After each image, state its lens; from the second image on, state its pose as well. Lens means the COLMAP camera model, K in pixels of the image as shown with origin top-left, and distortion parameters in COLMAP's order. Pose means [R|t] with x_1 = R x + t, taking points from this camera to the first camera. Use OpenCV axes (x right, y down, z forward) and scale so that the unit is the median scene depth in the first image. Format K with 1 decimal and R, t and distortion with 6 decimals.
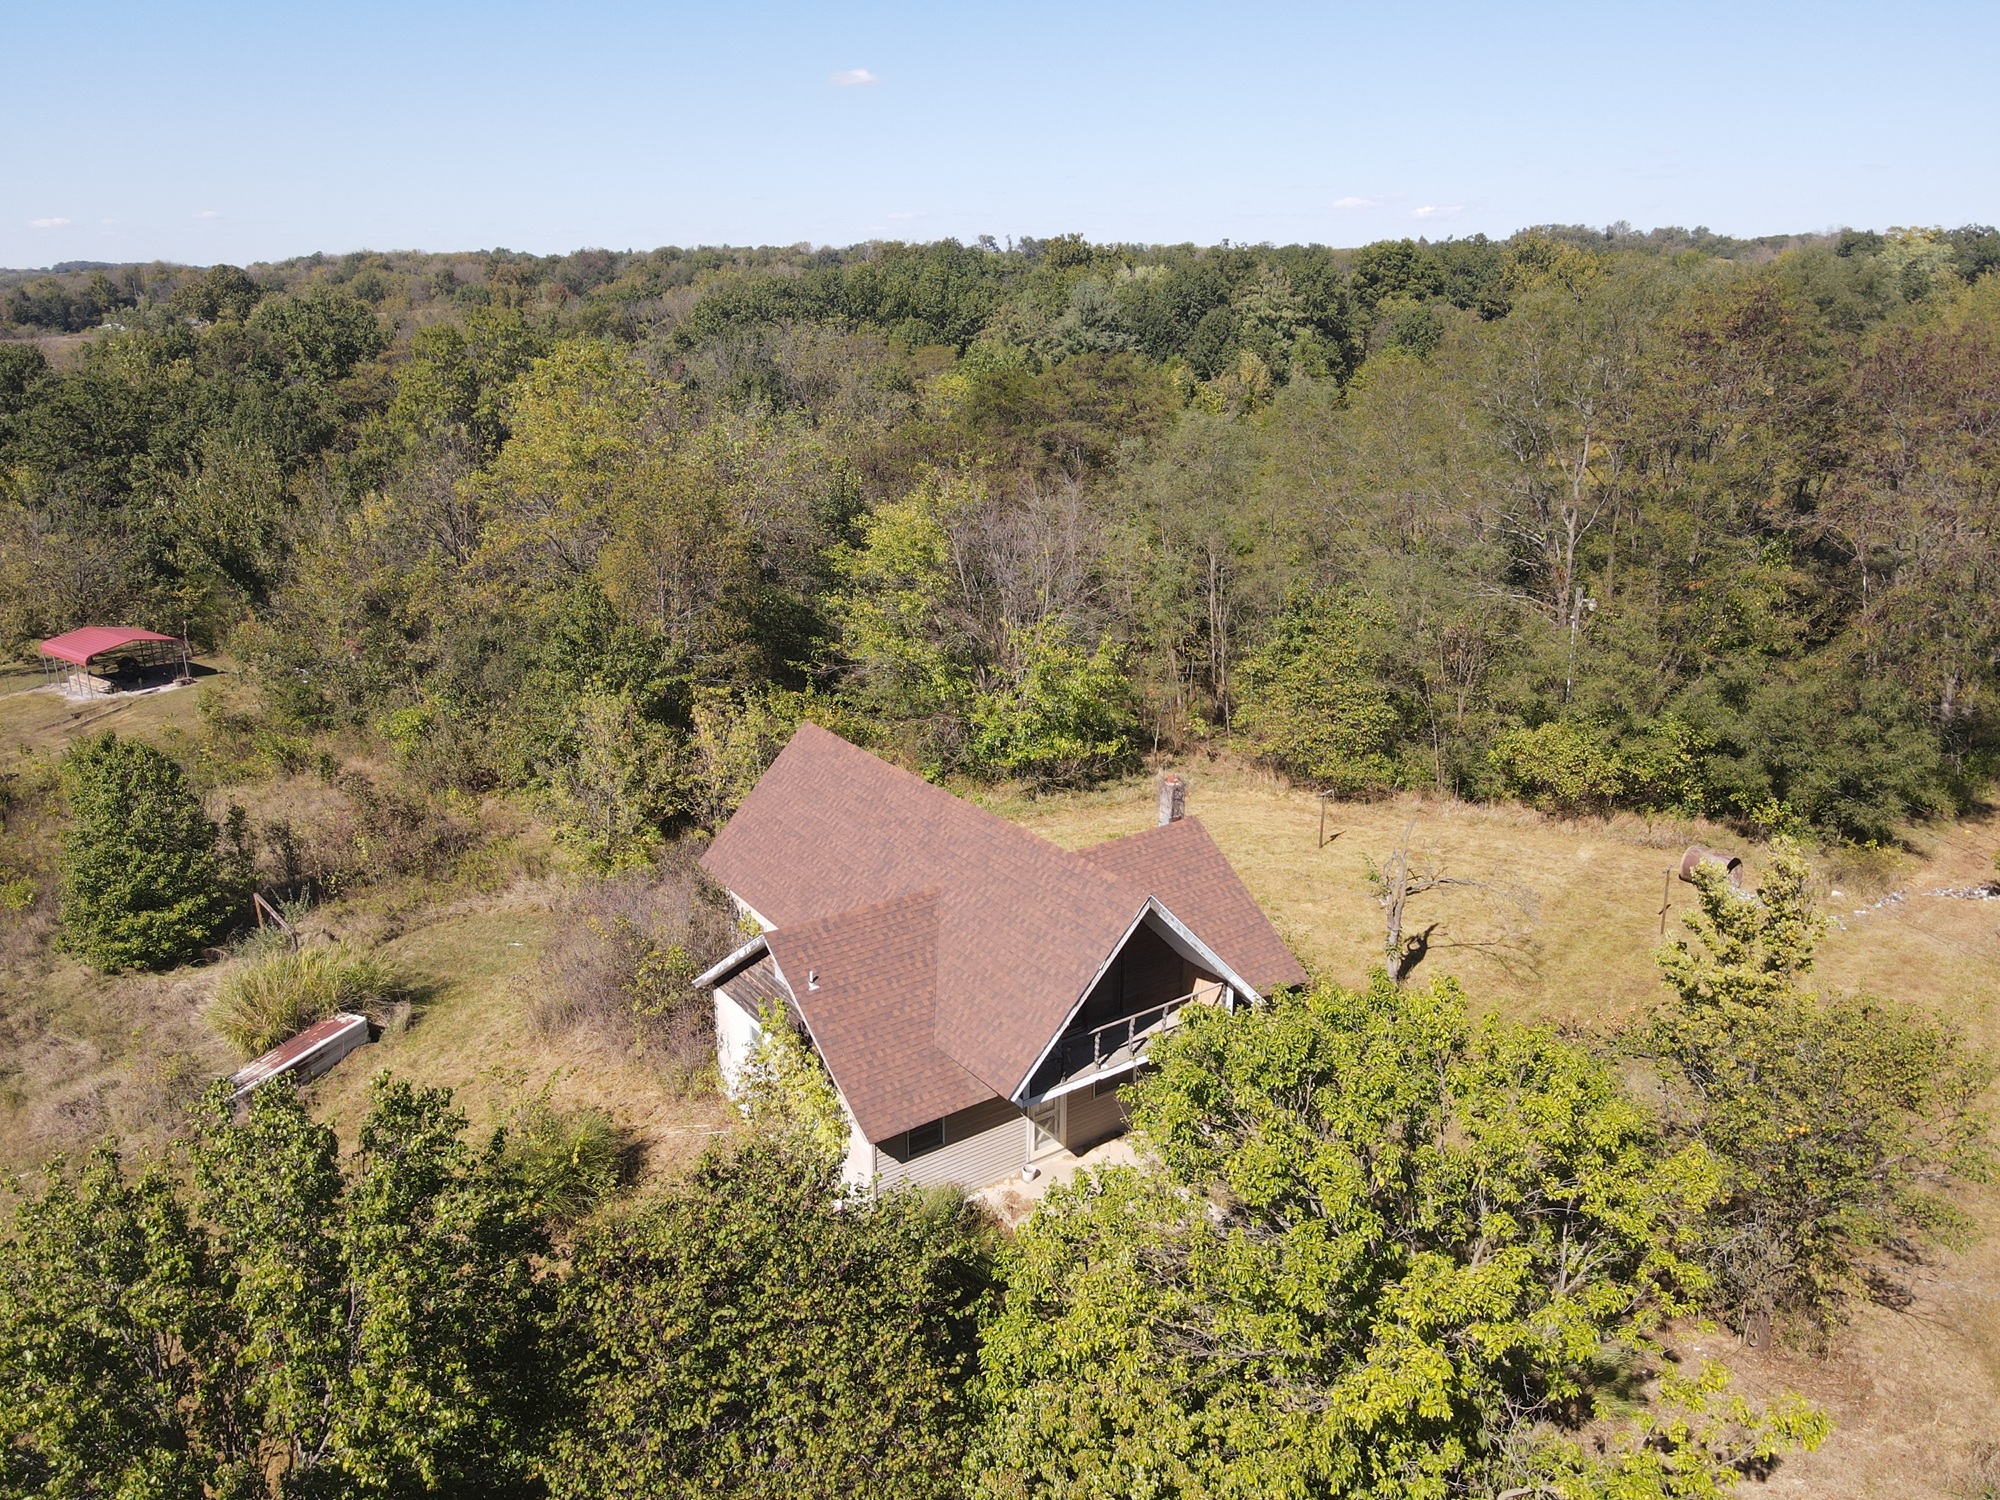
lens RADIAL K [[1466.1, 0, 1000.0], [0, 1466.1, 750.0], [0, 0, 1]] dist [0.008255, 0.000616]
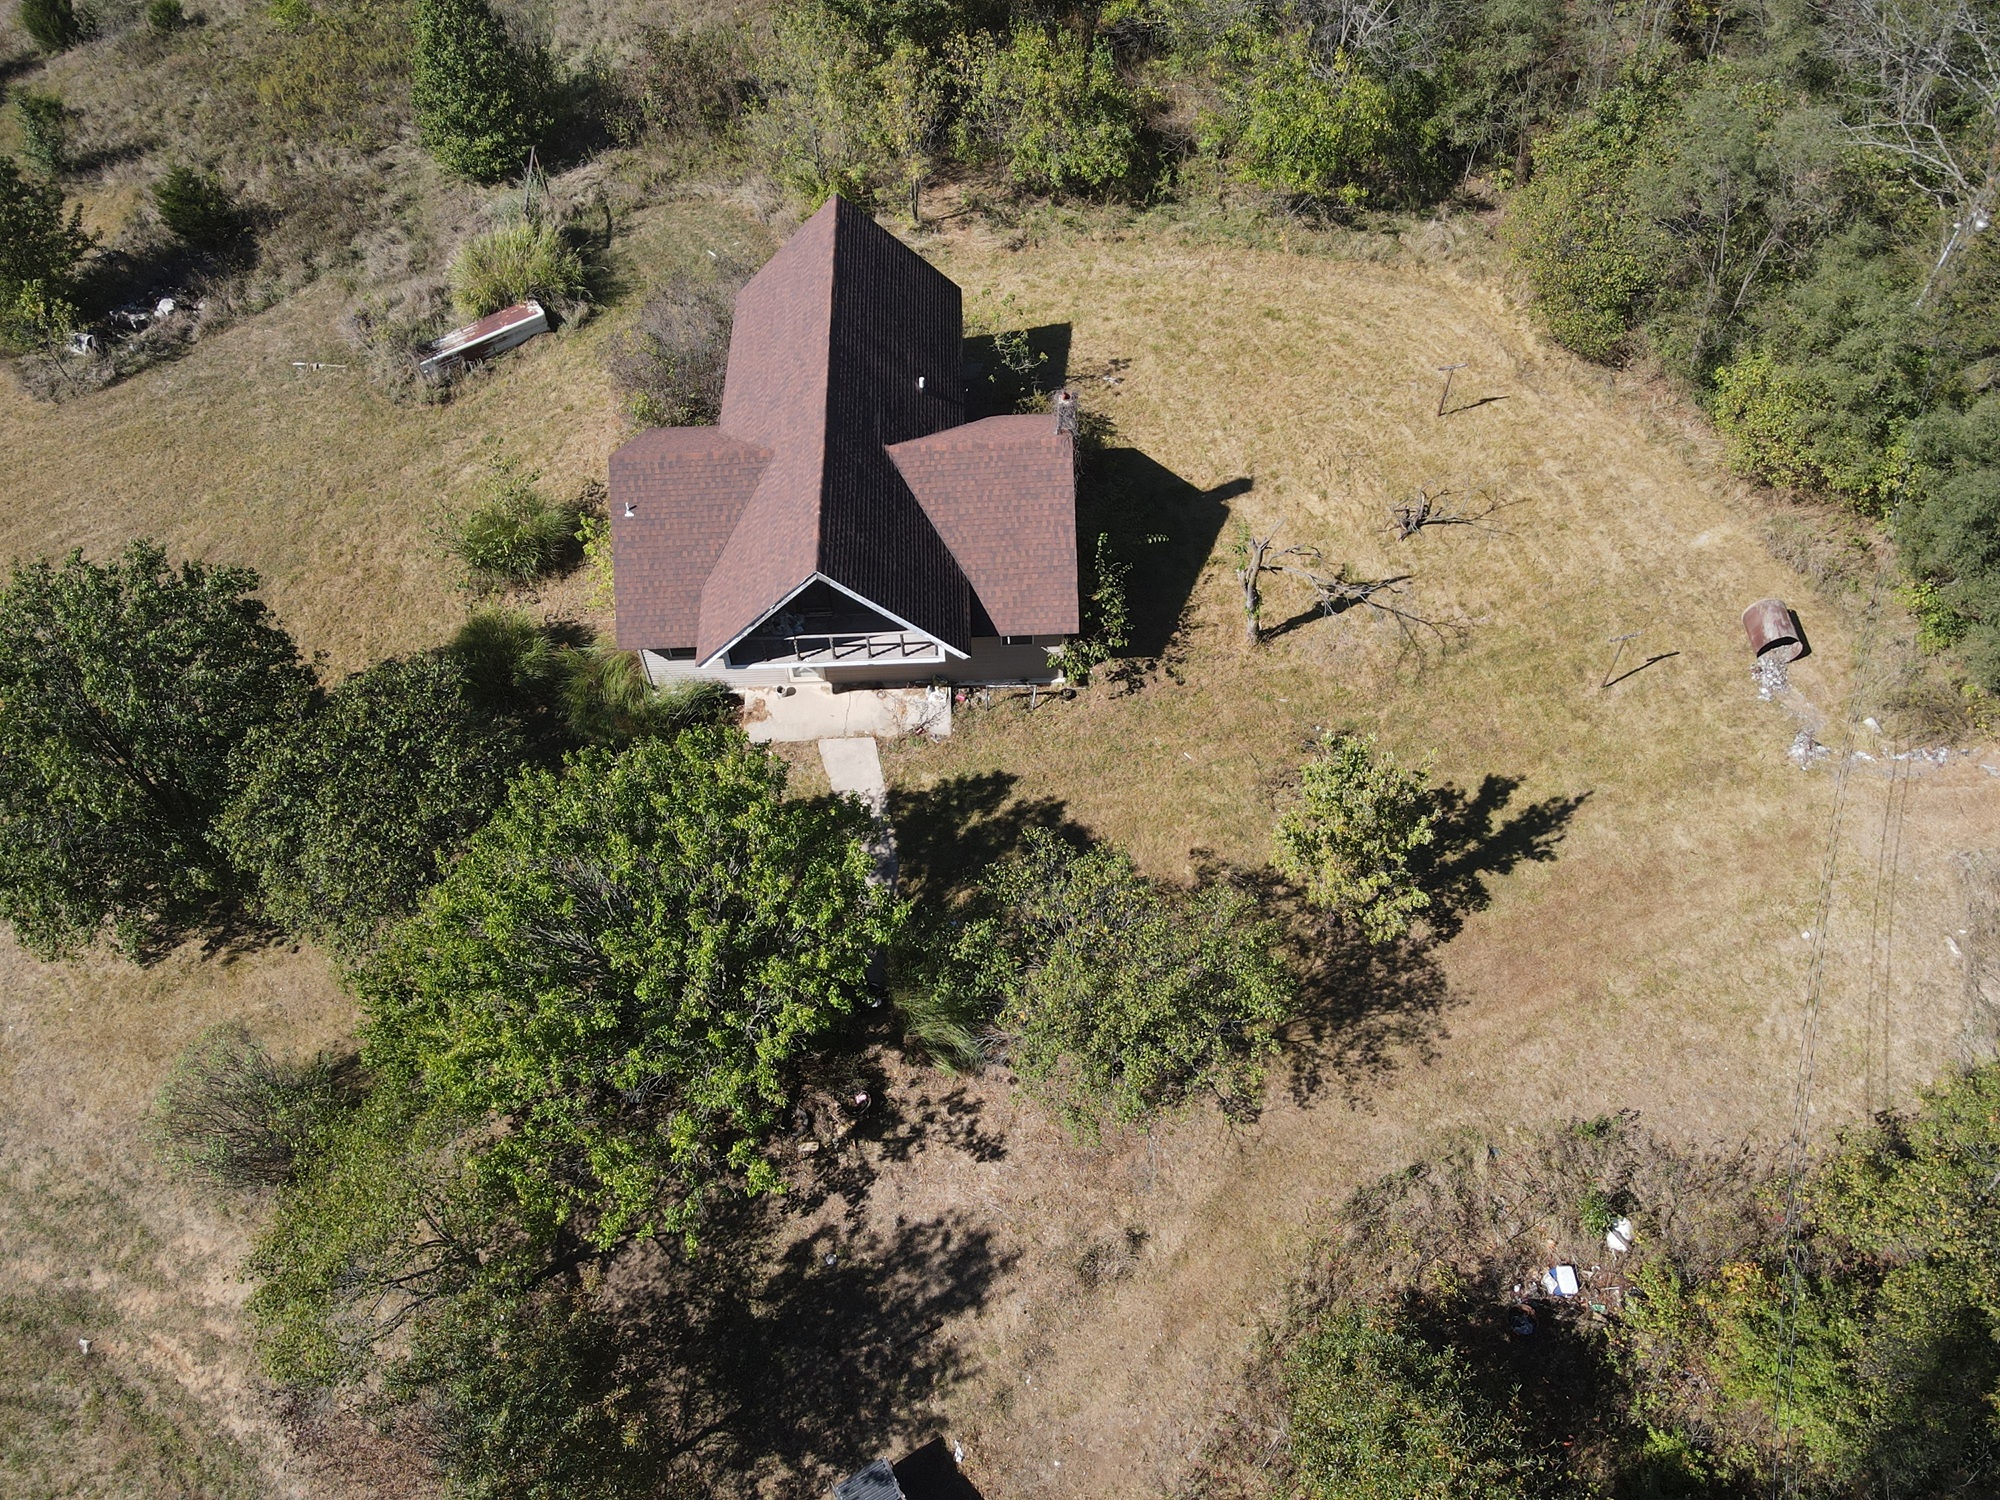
lens RADIAL K [[1524.9, 0, 1000.0], [0, 1524.9, 750.0], [0, 0, 1]] dist [0.006173, 0.001899]
pose [[0.833257, 0.439636, -0.335265, 0.496218], [-0.145405, 0.759299, 0.634289, -0.418283], [0.533422, -0.479777, 0.696616, 0.113780]]
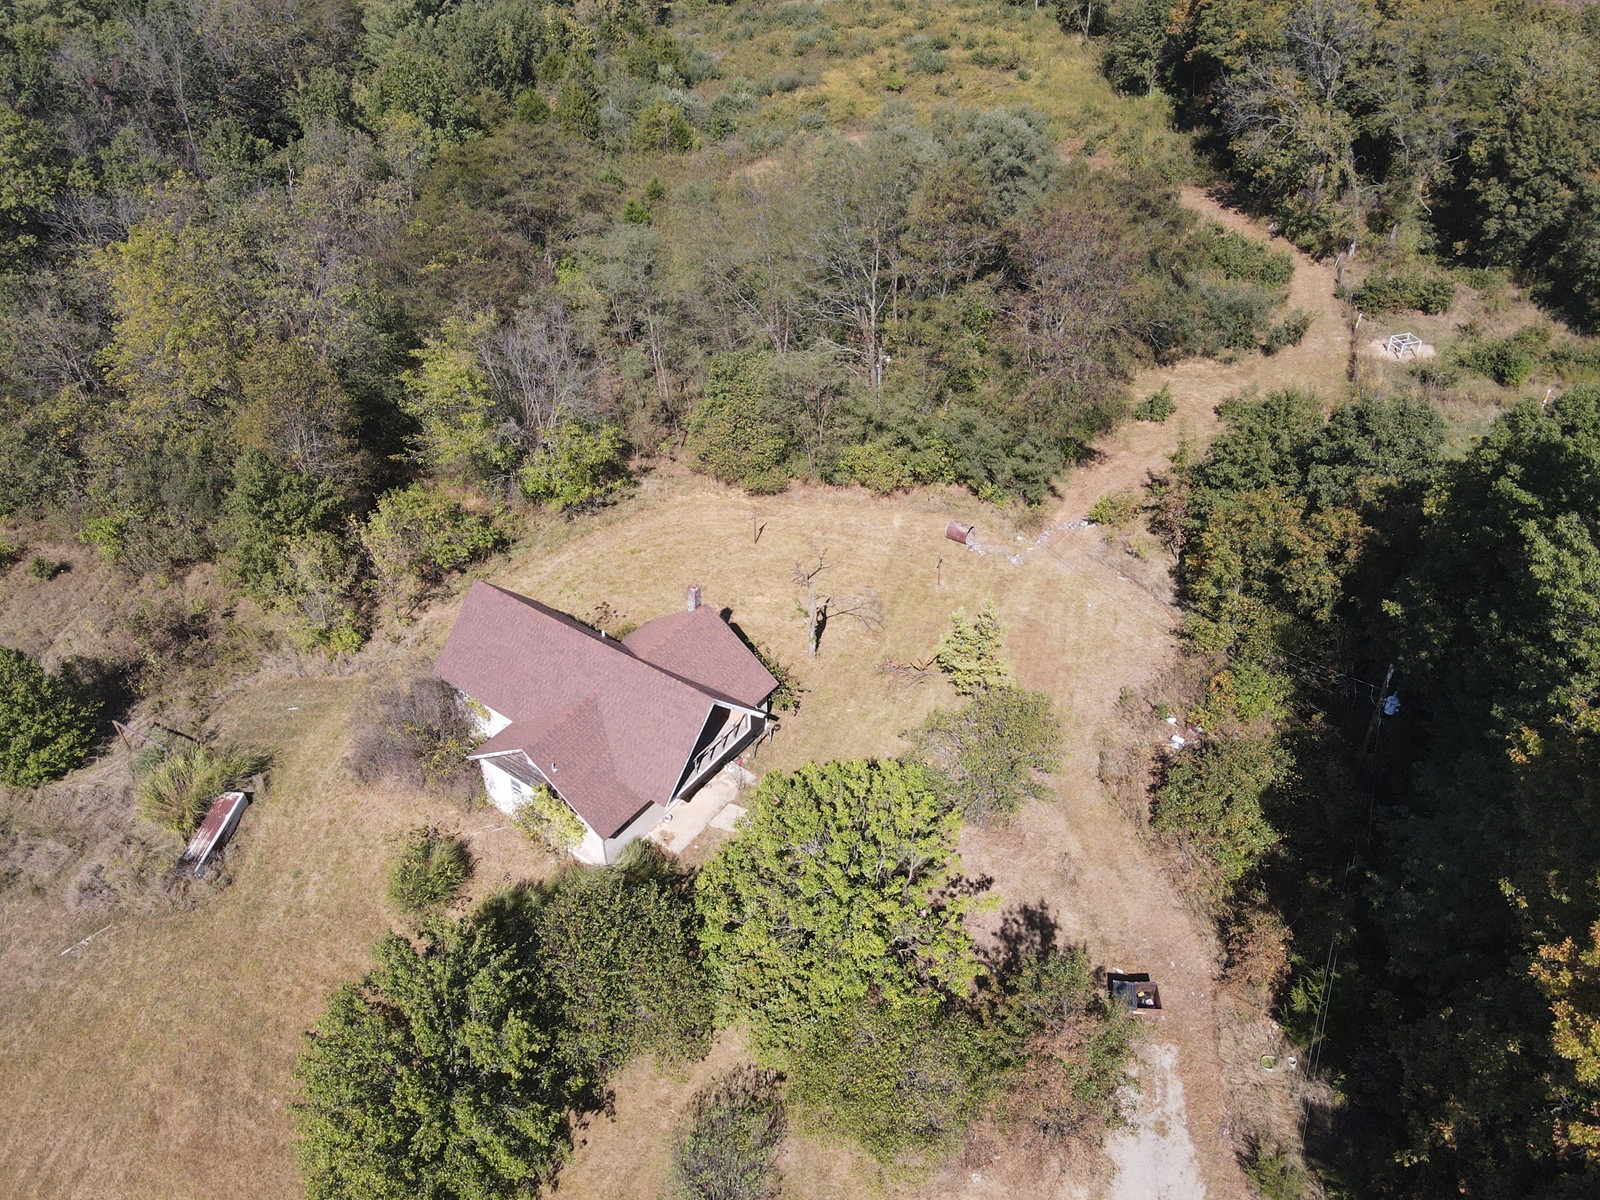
lens RADIAL K [[1176.9, 0, 800.0], [0, 1176.9, 600.0], [0, 0, 1]] dist [-0.001801, 0.000688]
pose [[0.943445, -0.198456, 0.265568, -0.141823], [0.100731, 0.934765, 0.340688, -0.420447], [-0.315855, -0.294669, 0.901890, -0.358301]]
